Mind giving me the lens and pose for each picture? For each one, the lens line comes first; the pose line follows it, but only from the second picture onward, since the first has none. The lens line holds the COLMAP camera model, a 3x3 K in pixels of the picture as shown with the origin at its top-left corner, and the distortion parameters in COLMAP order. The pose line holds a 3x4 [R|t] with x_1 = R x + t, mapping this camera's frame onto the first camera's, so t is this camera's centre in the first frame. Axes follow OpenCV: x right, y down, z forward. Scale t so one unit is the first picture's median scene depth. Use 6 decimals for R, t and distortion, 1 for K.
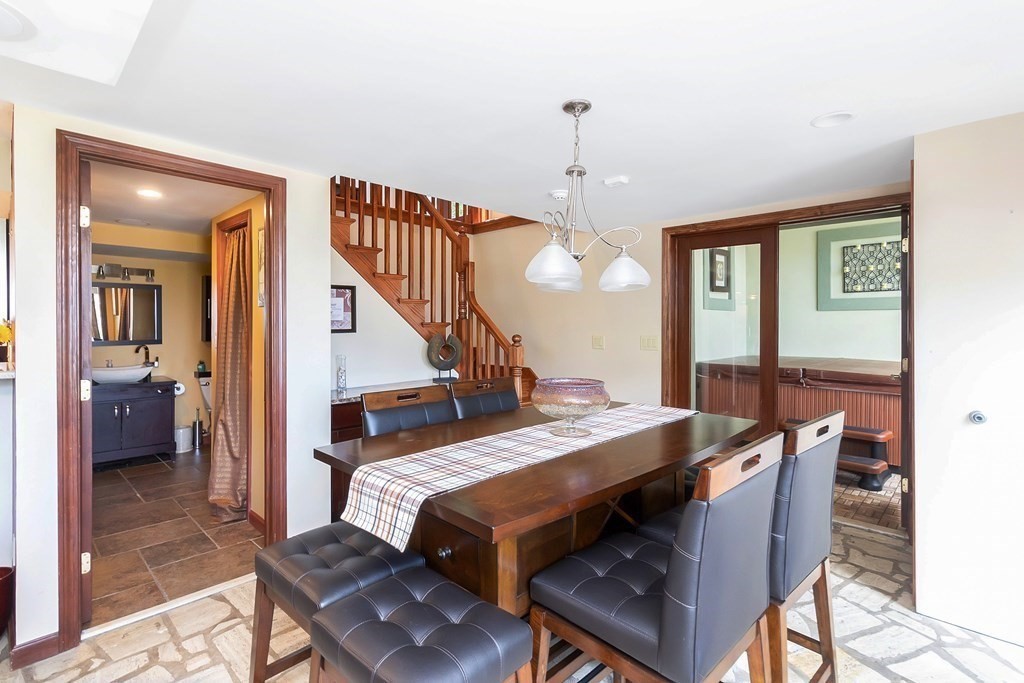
lens RADIAL K [[490.2, 0, 506.6], [0, 490.2, 326.1], [0, 0, 1]] dist [0.000684, 0.000072]
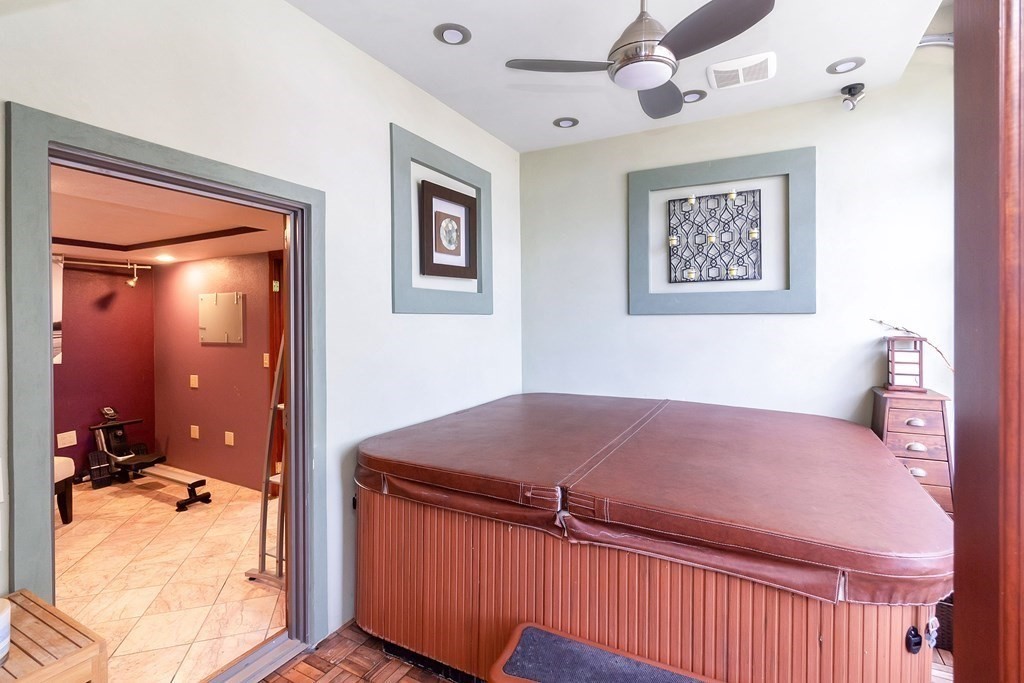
lens RADIAL K [[483.7, 0, 511.9], [0, 483.7, 321.7], [0, 0, 1]] dist [-0.000759, -0.000094]
pose [[0.961862, -0.002217, 0.273525, 0.377862], [0.002399, 0.999997, -0.000334, -0.024944], [-0.273523, 0.000977, 0.961865, 0.538468]]
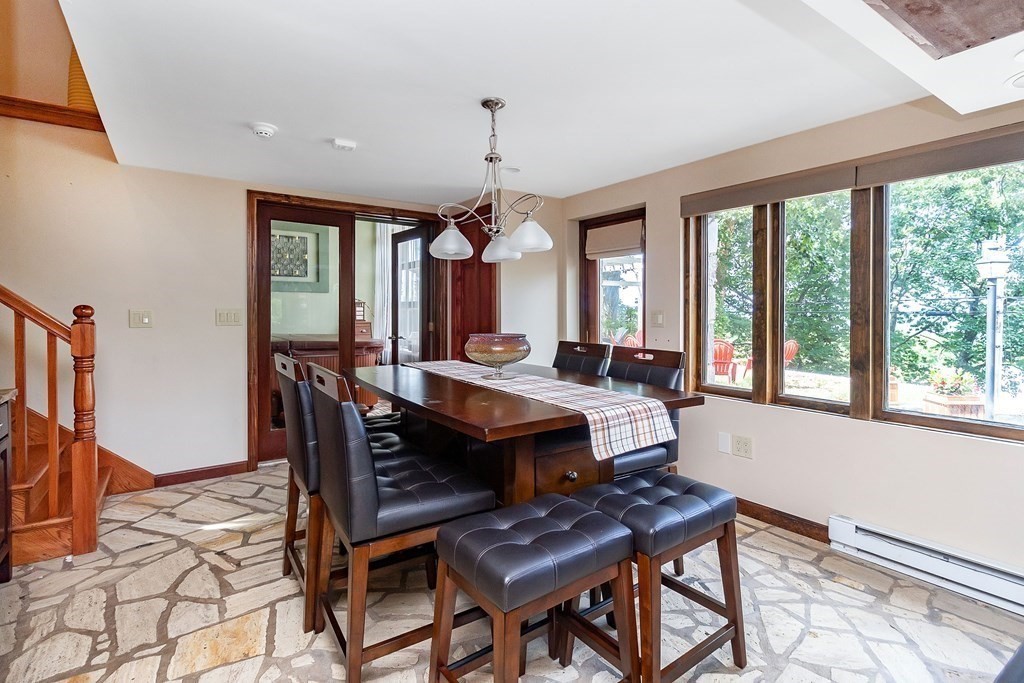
lens RADIAL K [[482.0, 0, 531.4], [0, 482.0, 314.3], [0, 0, 1]] dist [0.000344, 0.000009]
pose [[0.166433, -0.006795, 0.986029, -0.309102], [0.004517, 0.999971, 0.006129, 0.017646], [-0.986042, 0.003434, 0.166459, 0.221324]]
